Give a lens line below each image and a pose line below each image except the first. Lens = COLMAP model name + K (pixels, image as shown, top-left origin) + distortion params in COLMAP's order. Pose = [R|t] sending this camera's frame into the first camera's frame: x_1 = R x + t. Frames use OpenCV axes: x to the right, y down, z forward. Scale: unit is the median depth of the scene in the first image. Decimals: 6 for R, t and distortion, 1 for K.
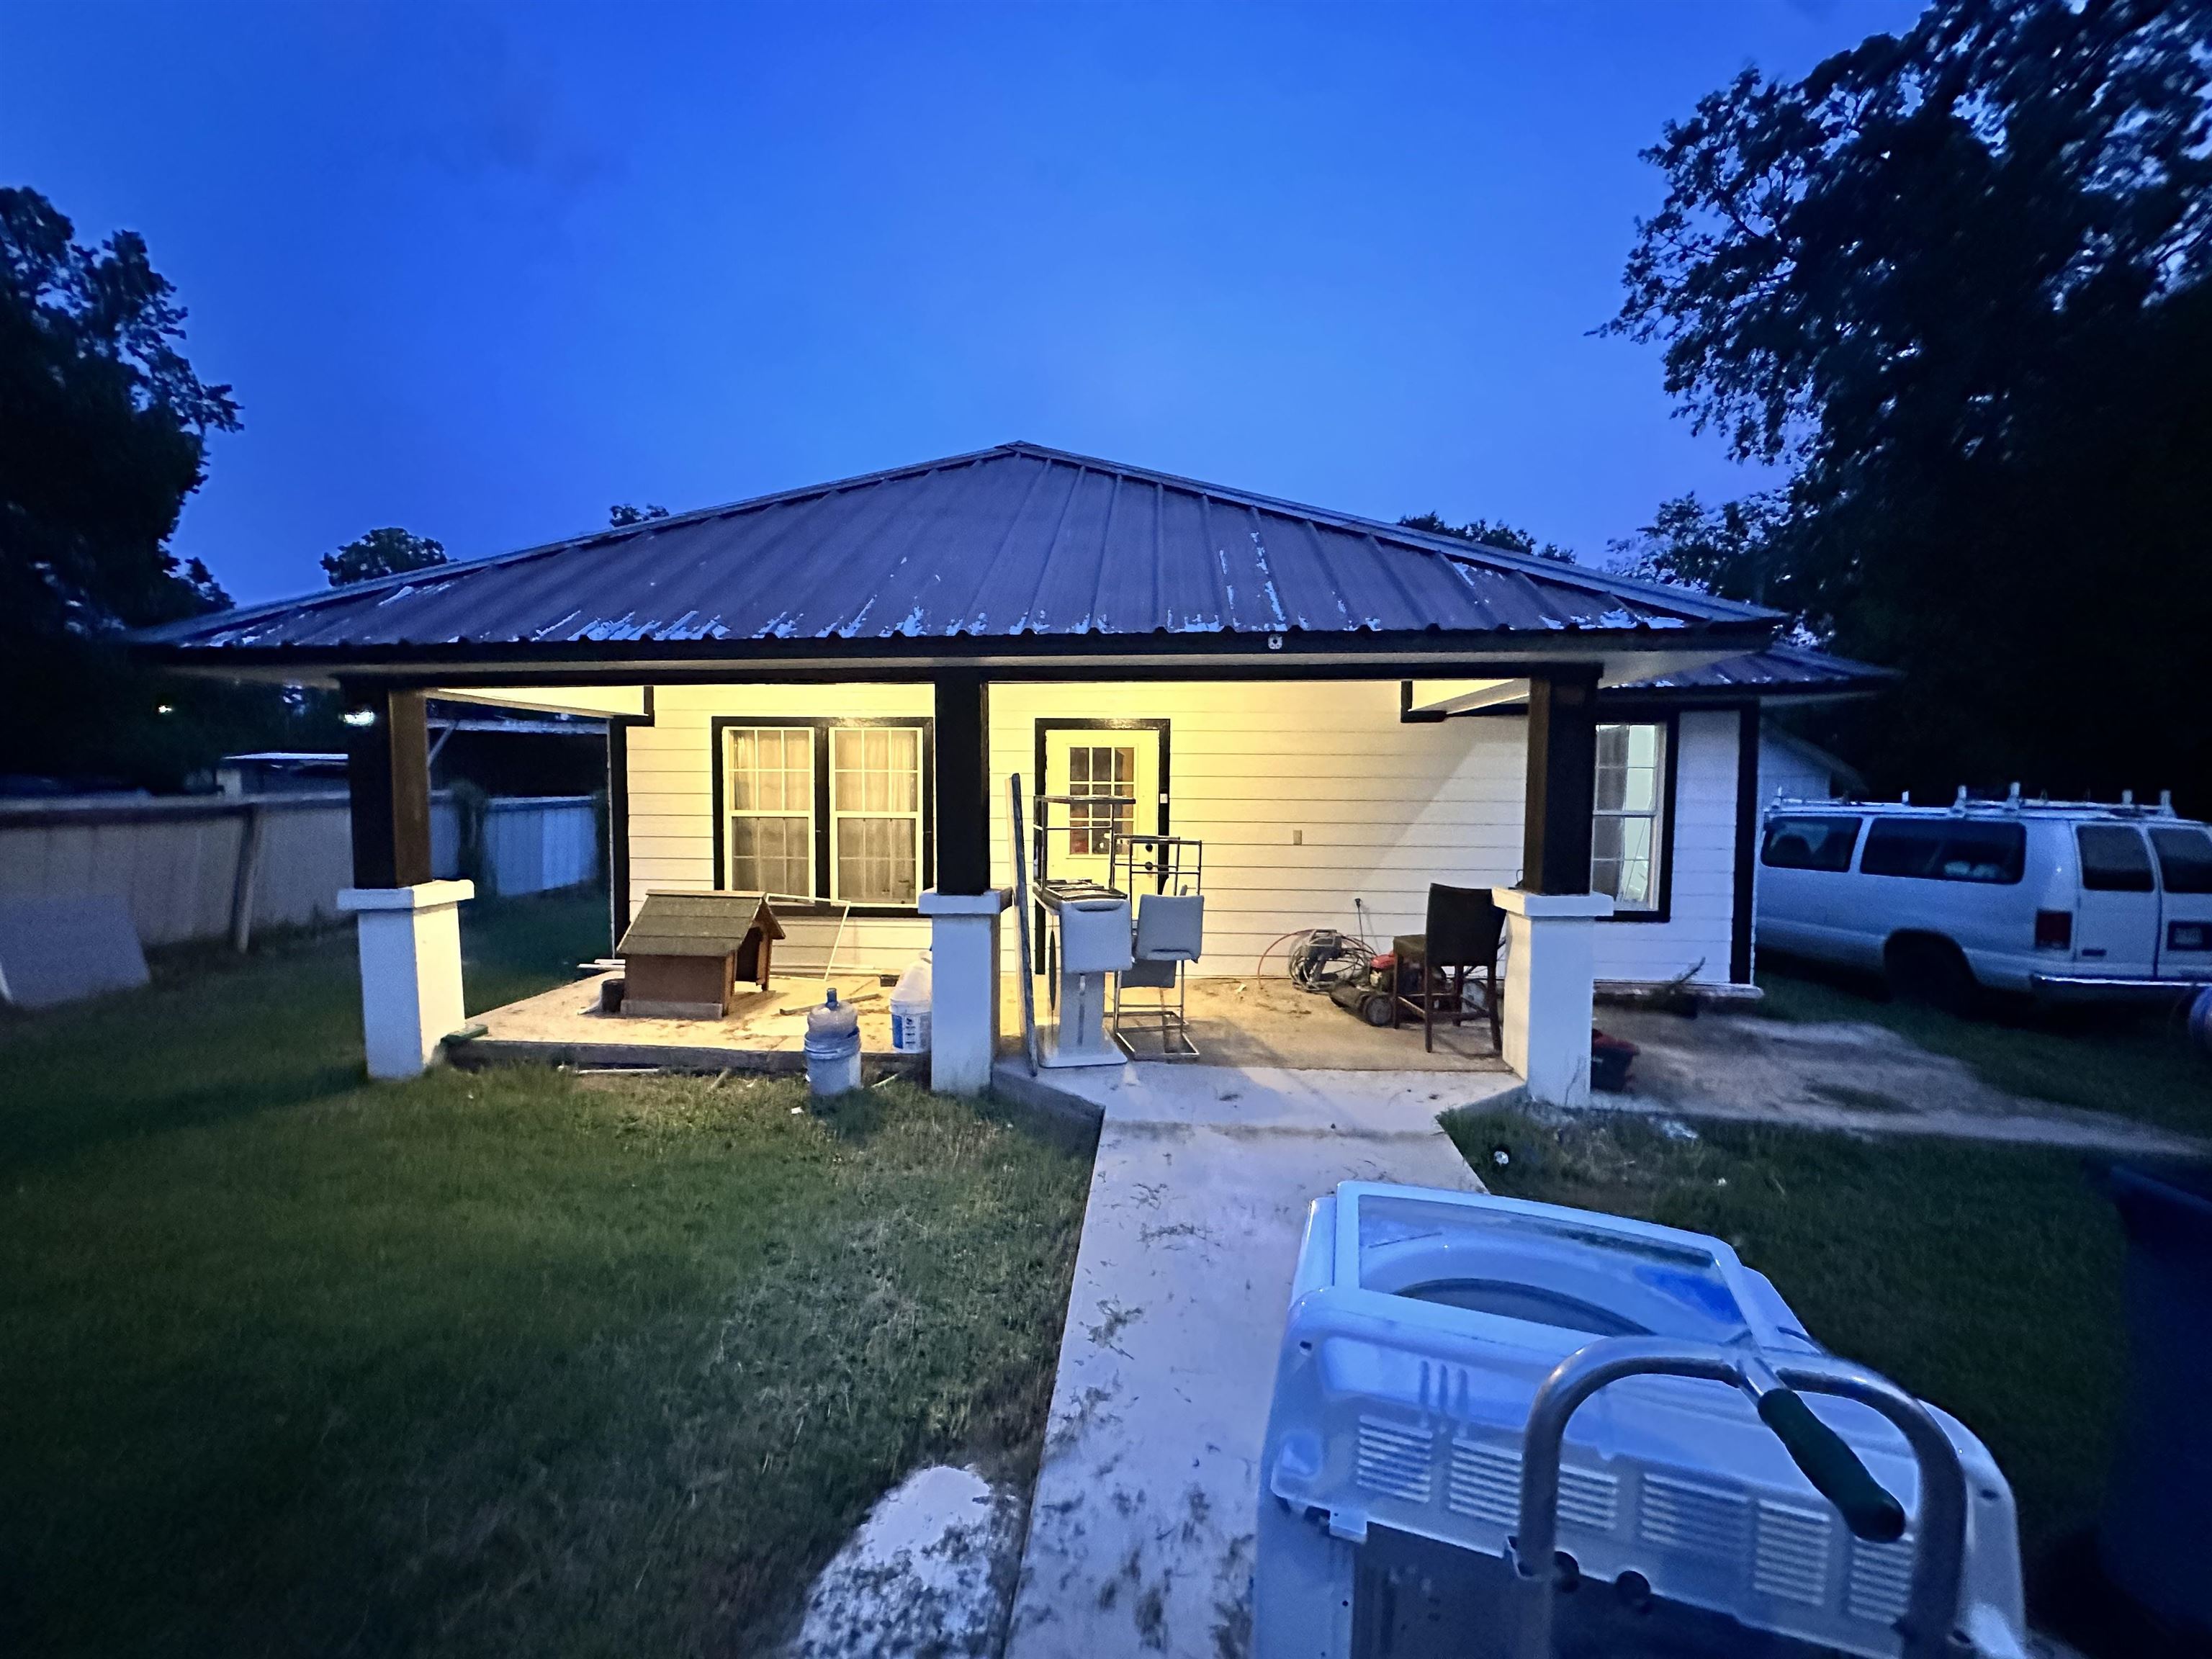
lens RADIAL K [[882.1, 0, 1102.4], [0, 882.1, 829.4], [0, 0, 1]] dist [-0.001115, 0.000344]
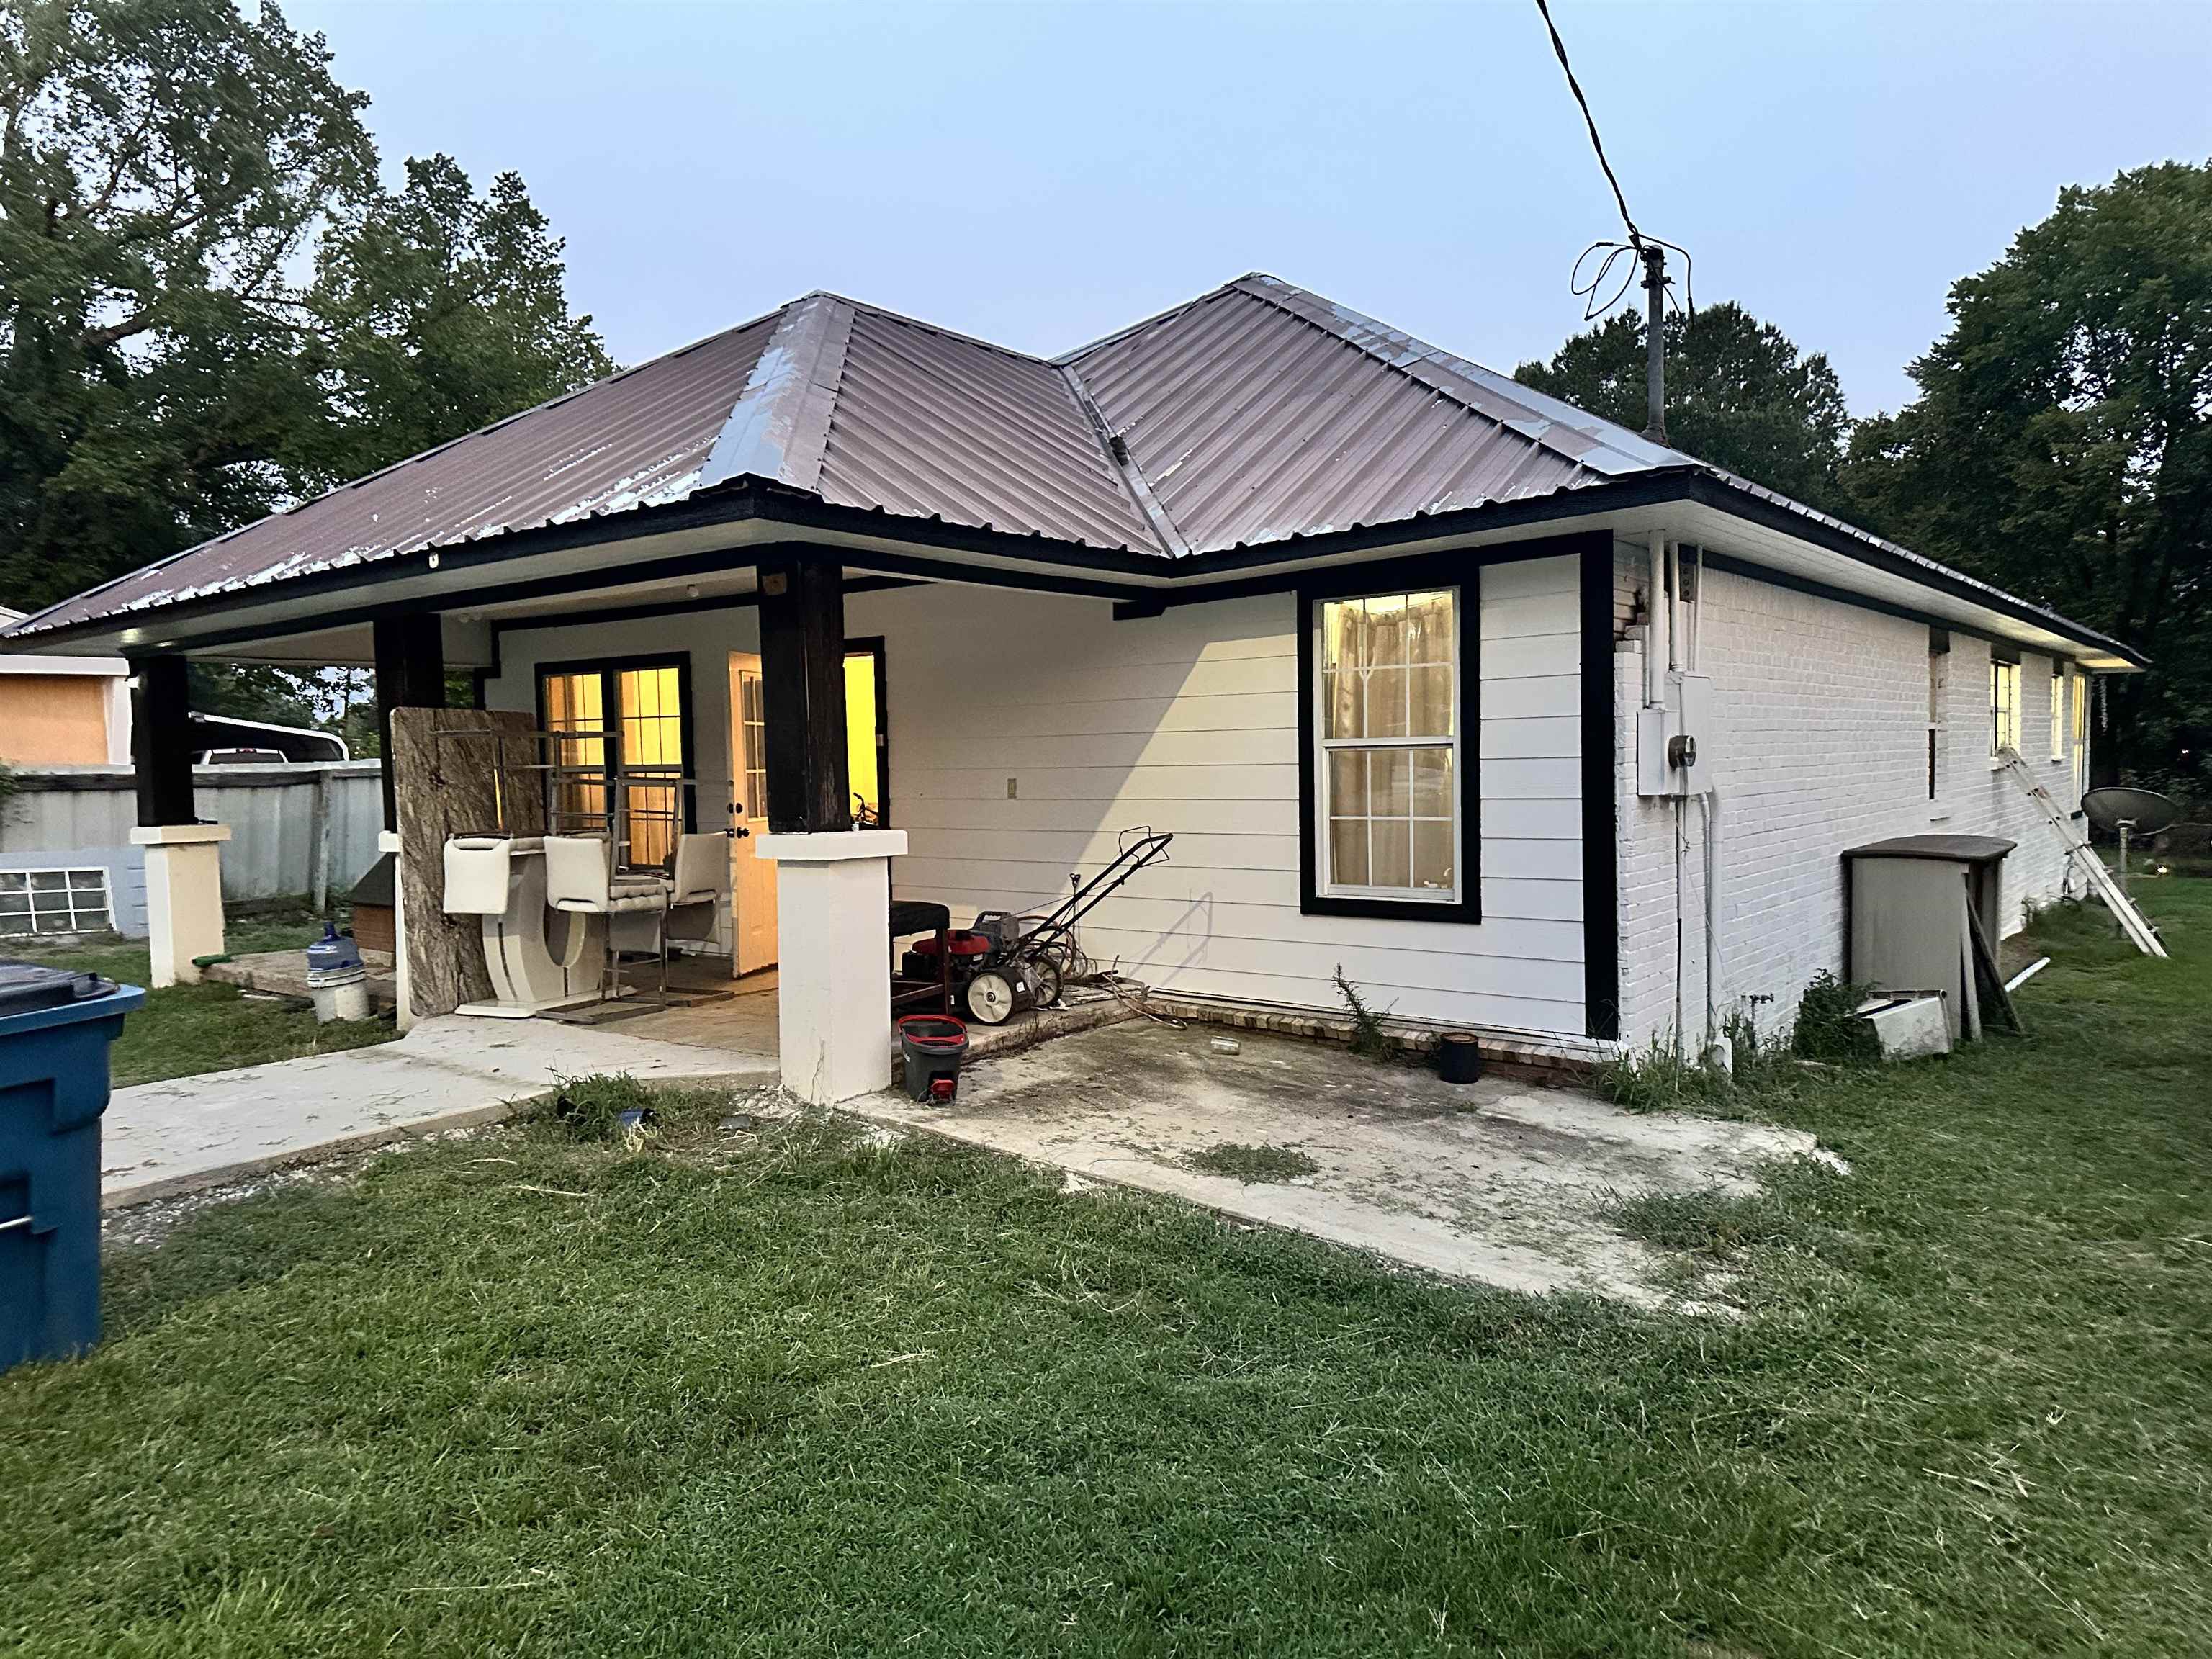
lens RADIAL K [[1558.3, 0, 1107.8], [0, 1558.3, 833.7], [0, 0, 1]] dist [0.020206, -0.028384]
pose [[0.824659, 0.007001, -0.565587, 1.152963], [-0.009655, 0.999952, -0.001700, 0.054925], [0.565548, 0.006863, 0.824687, -0.001989]]
